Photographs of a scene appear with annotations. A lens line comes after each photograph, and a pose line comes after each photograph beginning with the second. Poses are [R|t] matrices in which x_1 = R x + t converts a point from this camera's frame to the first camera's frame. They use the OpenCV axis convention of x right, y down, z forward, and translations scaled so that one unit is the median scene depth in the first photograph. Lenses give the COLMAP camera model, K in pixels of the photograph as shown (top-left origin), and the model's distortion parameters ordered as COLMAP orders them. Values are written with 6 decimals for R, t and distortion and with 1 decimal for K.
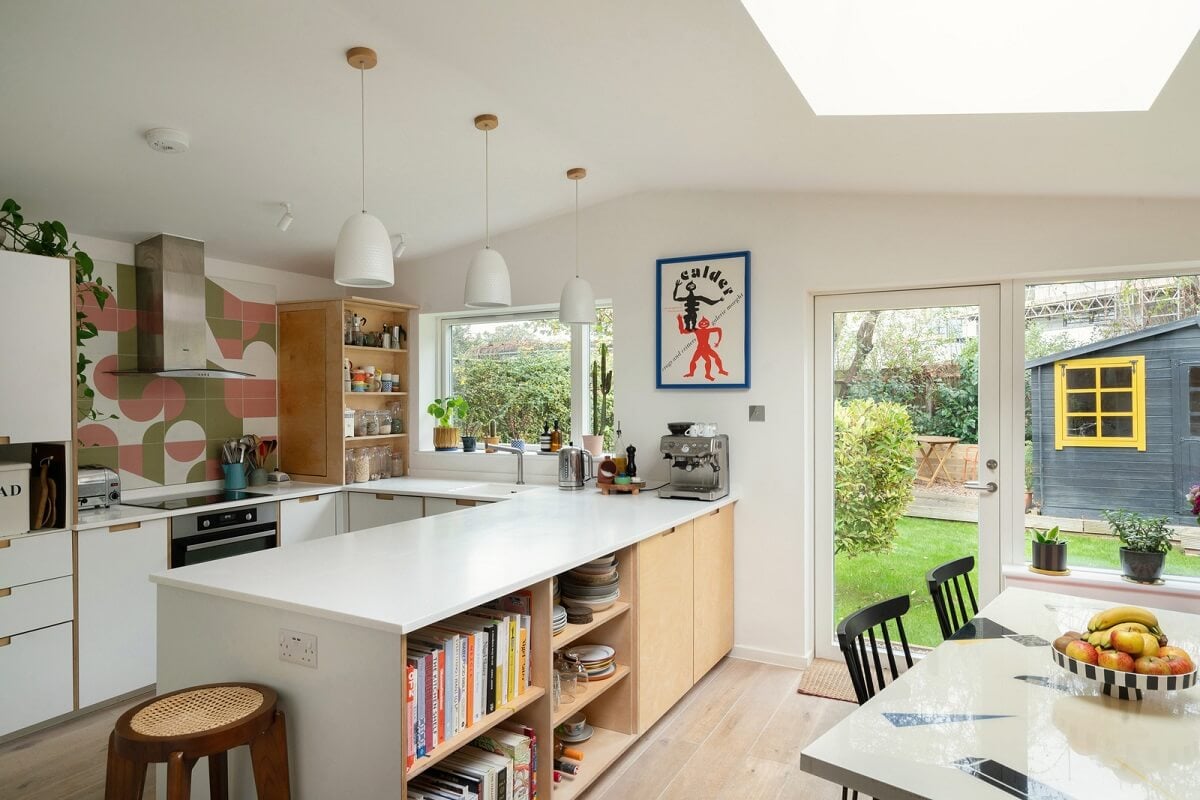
lens RADIAL K [[738.0, 0, 591.5], [0, 738.0, 400.9], [0, 0, 1]] dist [0.009065, -0.000389]
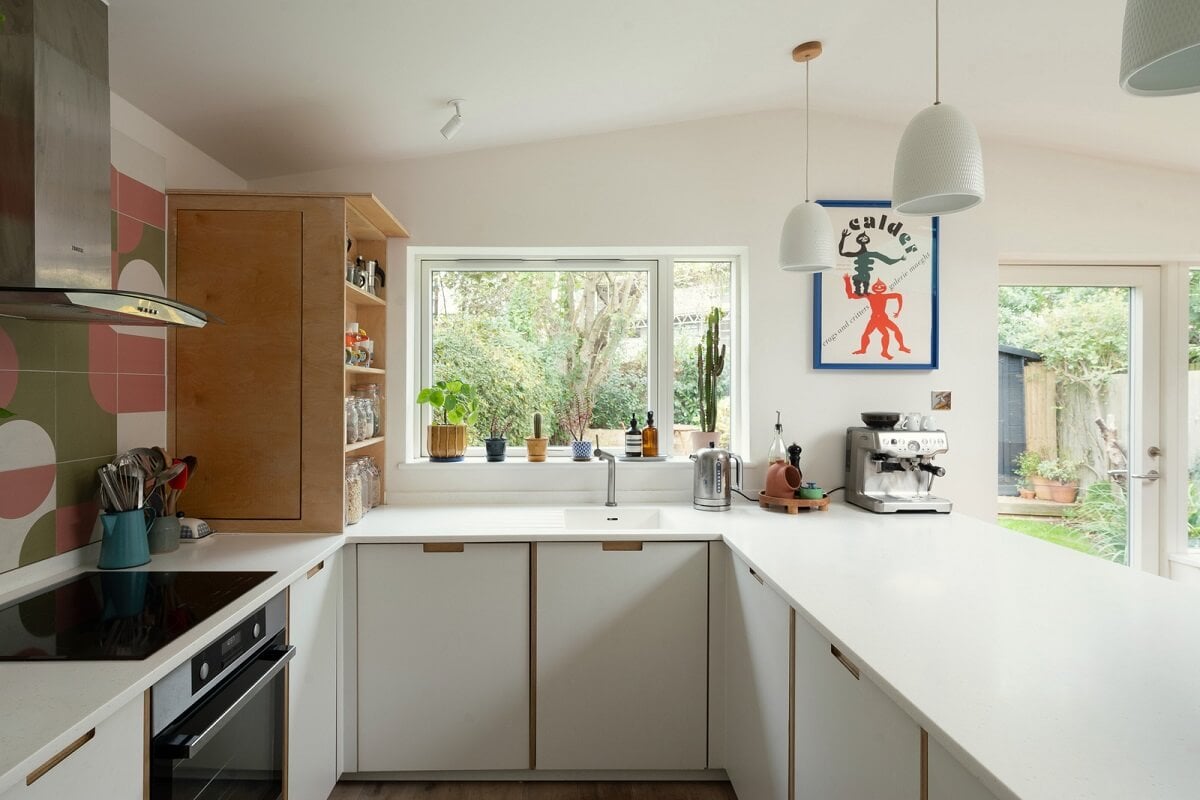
lens RADIAL K [[691.3, 0, 593.7], [0, 691.3, 389.5], [0, 0, 1]] dist [0.007502, -0.000053]
pose [[0.865691, 0.005966, 0.500543, -0.480036], [-0.002184, 0.999964, -0.008141, 0.011562], [-0.500574, 0.005954, 0.865674, 0.506605]]
